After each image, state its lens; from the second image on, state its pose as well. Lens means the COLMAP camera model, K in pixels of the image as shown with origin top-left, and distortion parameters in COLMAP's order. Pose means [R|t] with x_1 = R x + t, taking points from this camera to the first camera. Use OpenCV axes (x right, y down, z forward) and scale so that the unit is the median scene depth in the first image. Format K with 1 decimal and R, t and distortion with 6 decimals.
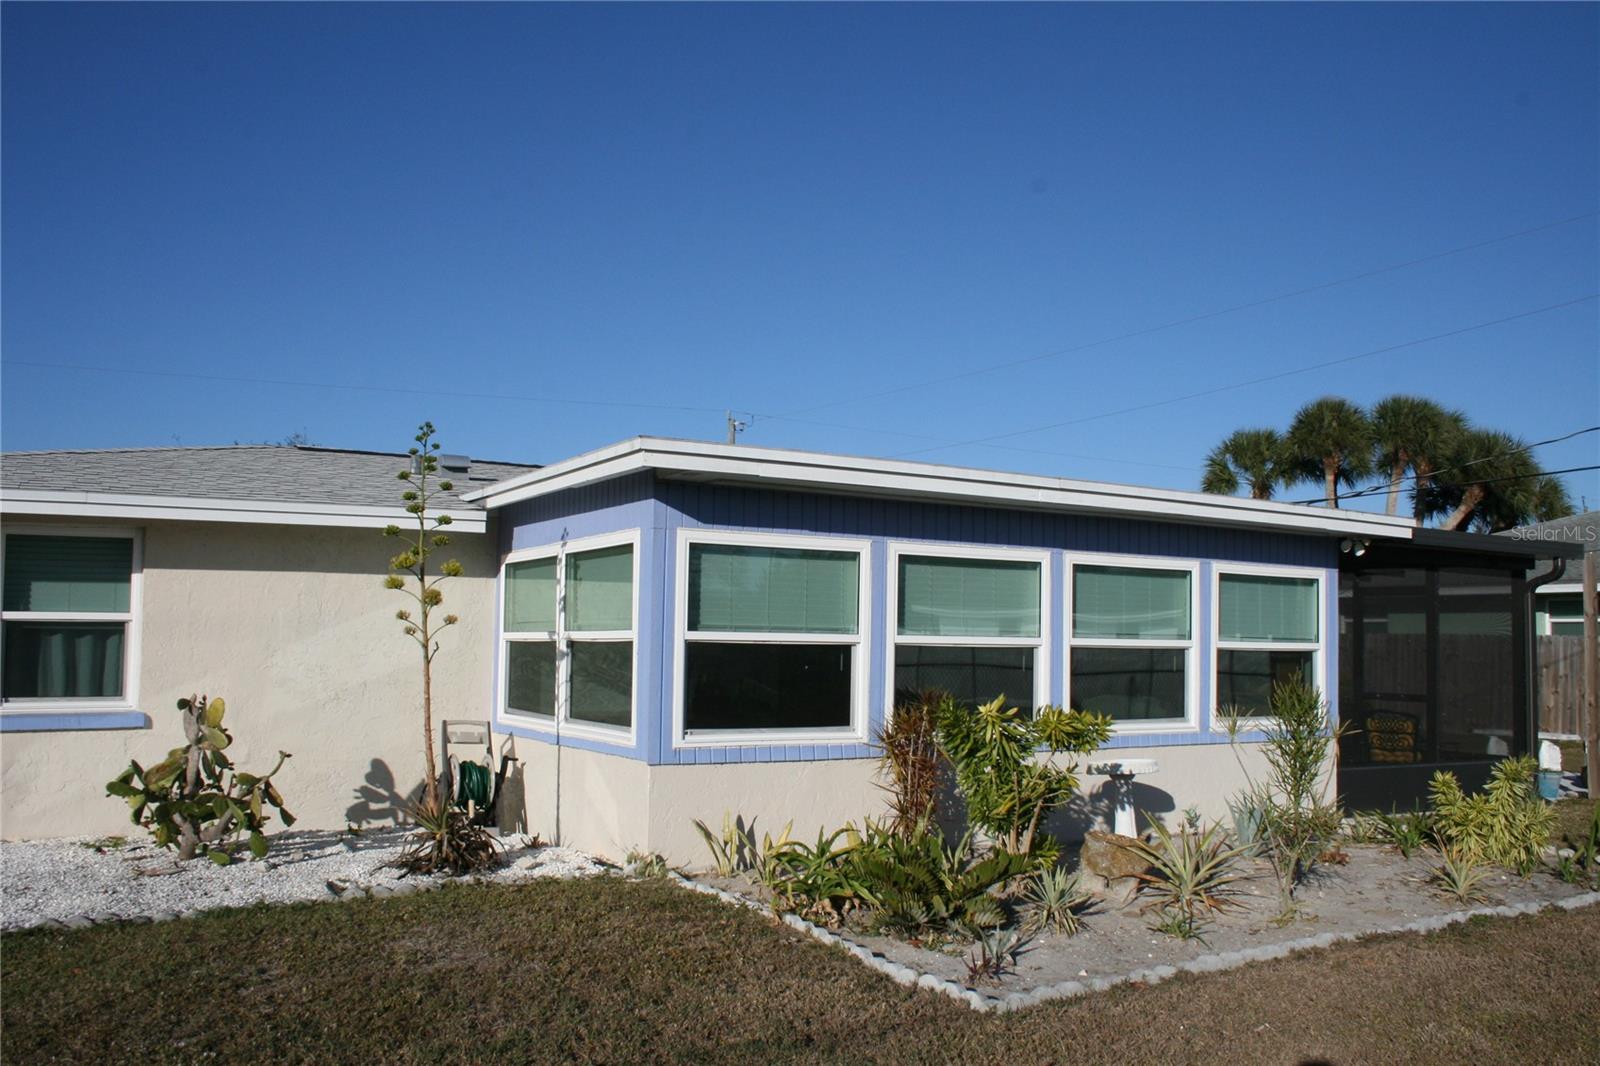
lens RADIAL K [[1360.0, 0, 800.0], [0, 1360.0, 533.0], [0, 0, 1]] dist [-0.125886, 0.145831]
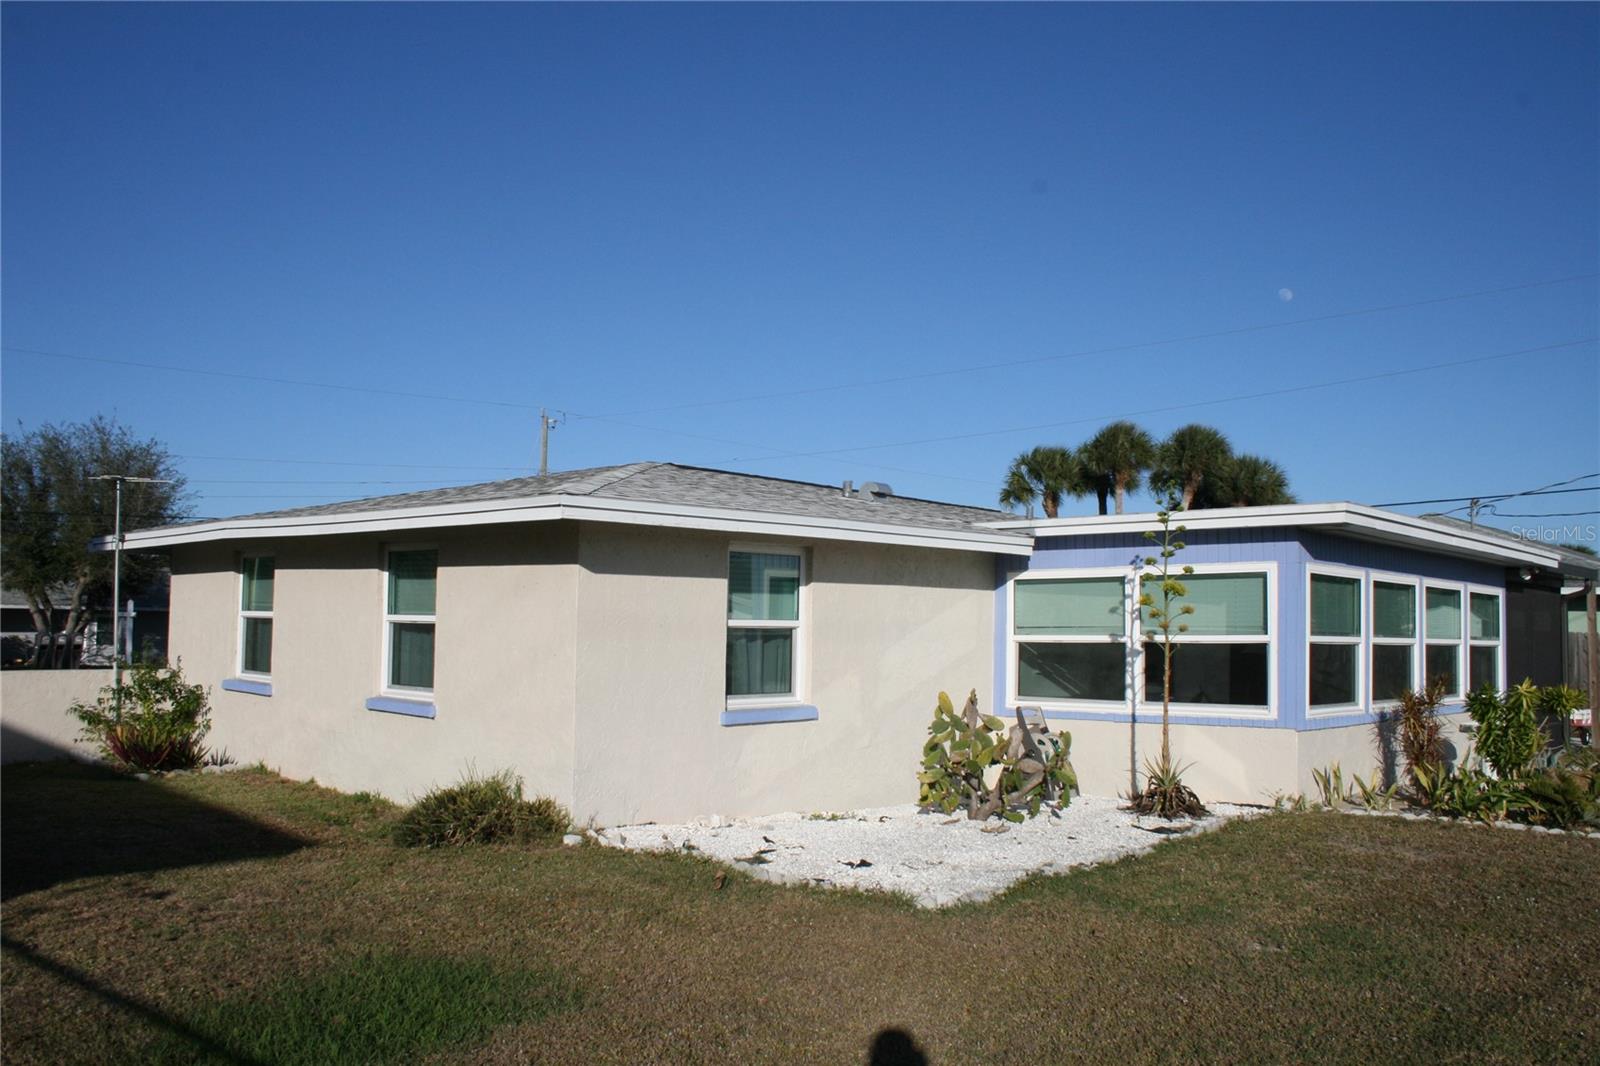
lens RADIAL K [[1360.0, 0, 800.0], [0, 1360.0, 533.0], [0, 0, 1]] dist [-0.125886, 0.145831]
pose [[0.959115, 0.022894, 0.282088, -0.781497], [-0.025811, 0.999645, 0.006629, -0.023706], [-0.281836, -0.013639, 0.959366, -0.141551]]
